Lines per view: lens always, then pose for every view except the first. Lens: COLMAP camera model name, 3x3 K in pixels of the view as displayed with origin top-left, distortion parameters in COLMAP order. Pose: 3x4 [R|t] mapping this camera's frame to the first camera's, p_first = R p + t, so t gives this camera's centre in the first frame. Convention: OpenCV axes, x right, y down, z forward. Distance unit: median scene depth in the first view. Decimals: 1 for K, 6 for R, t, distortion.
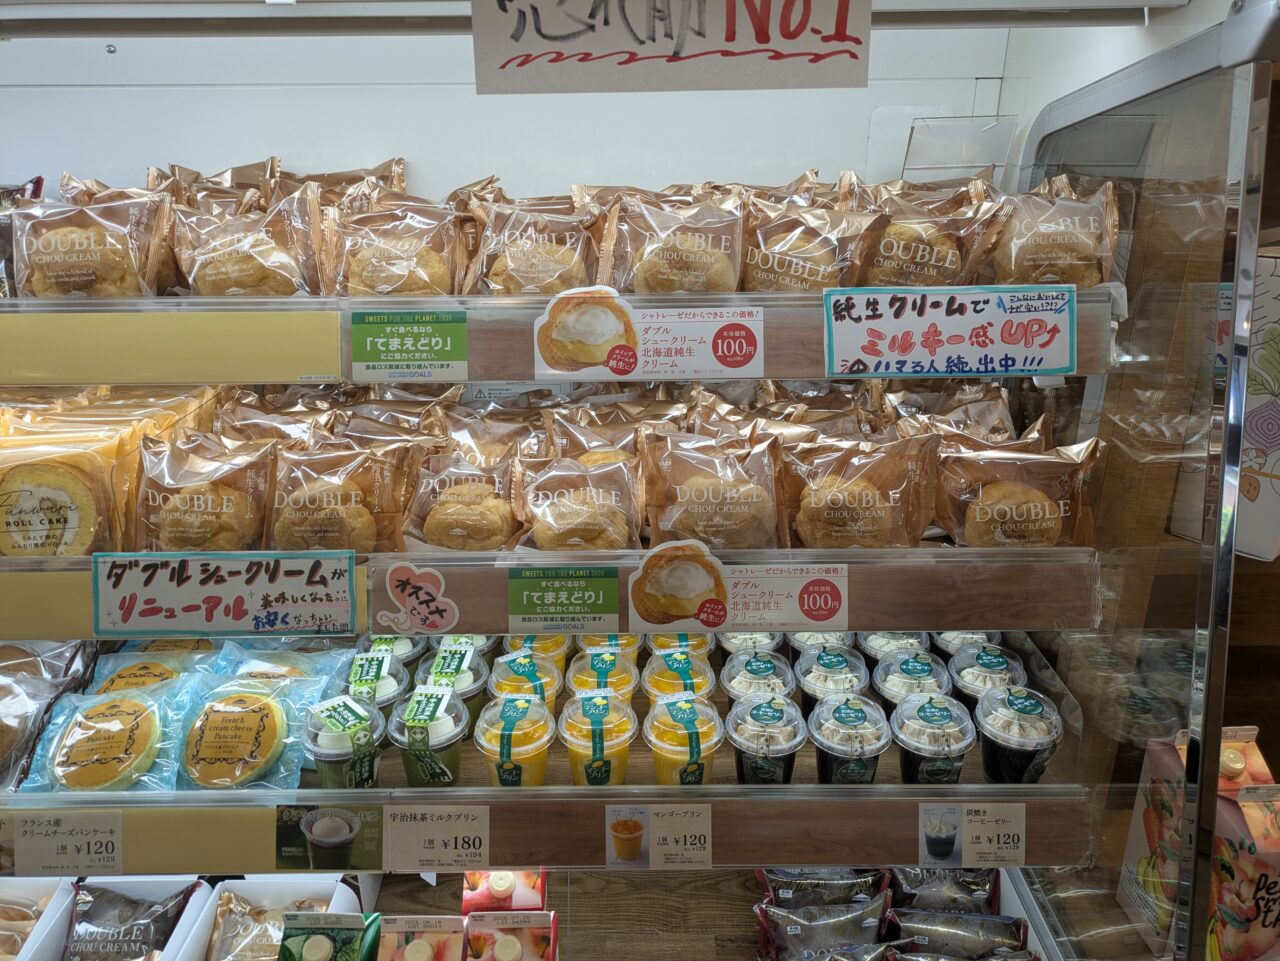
lens RADIAL K [[924.0, 0, 640.0], [0, 924.0, 480.5], [0, 0, 1]] dist [0.045850, -0.041617]
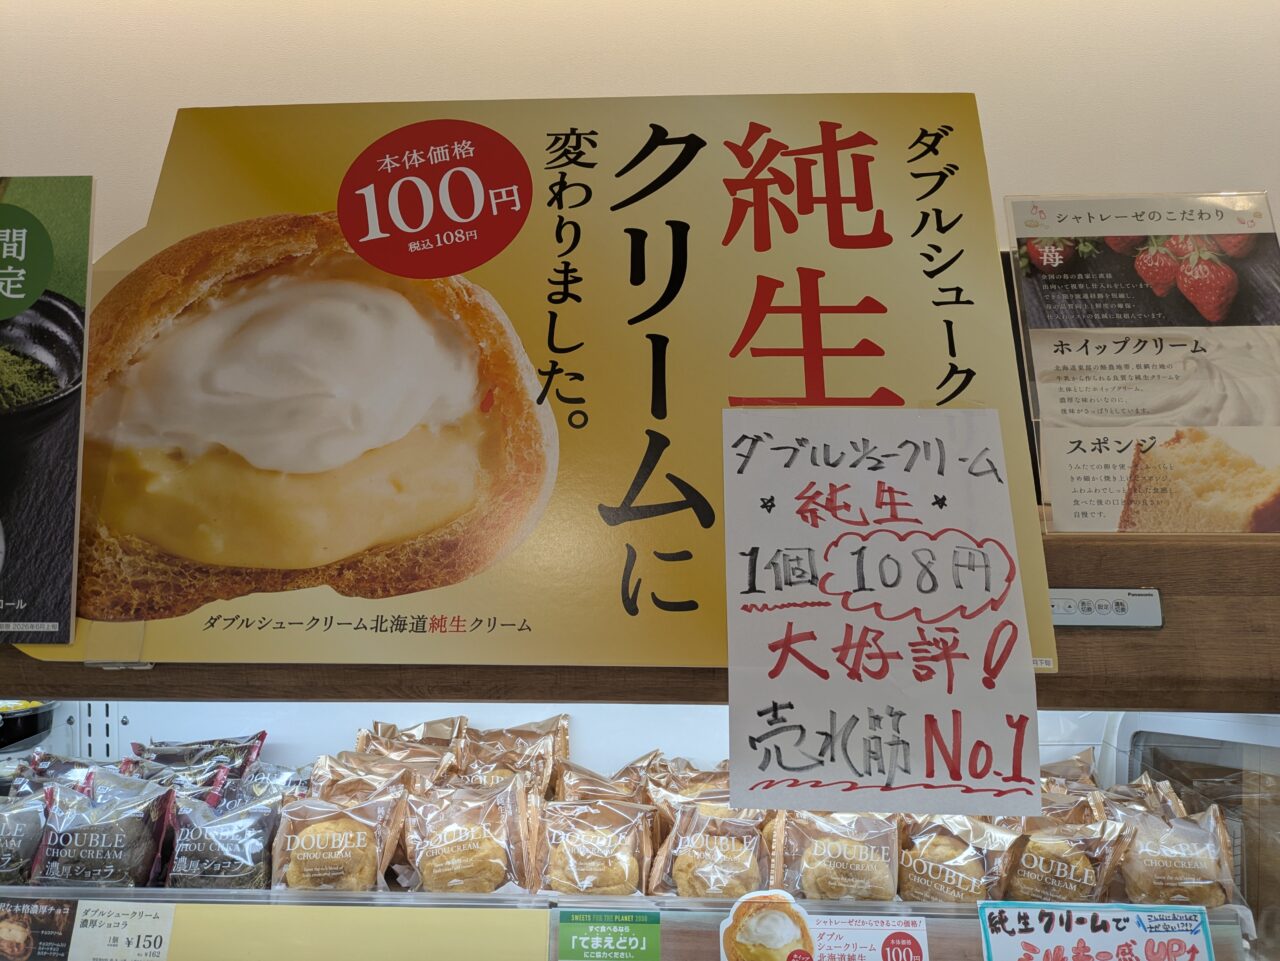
lens RADIAL K [[938.1, 0, 621.6], [0, 938.1, 498.6], [0, 0, 1]] dist [0.020078, -0.009434]
pose [[0.999284, 0.014535, -0.034921, -0.201852], [-0.025869, 0.936168, -0.350599, -0.251940], [0.027596, 0.351251, 0.935875, -0.258126]]
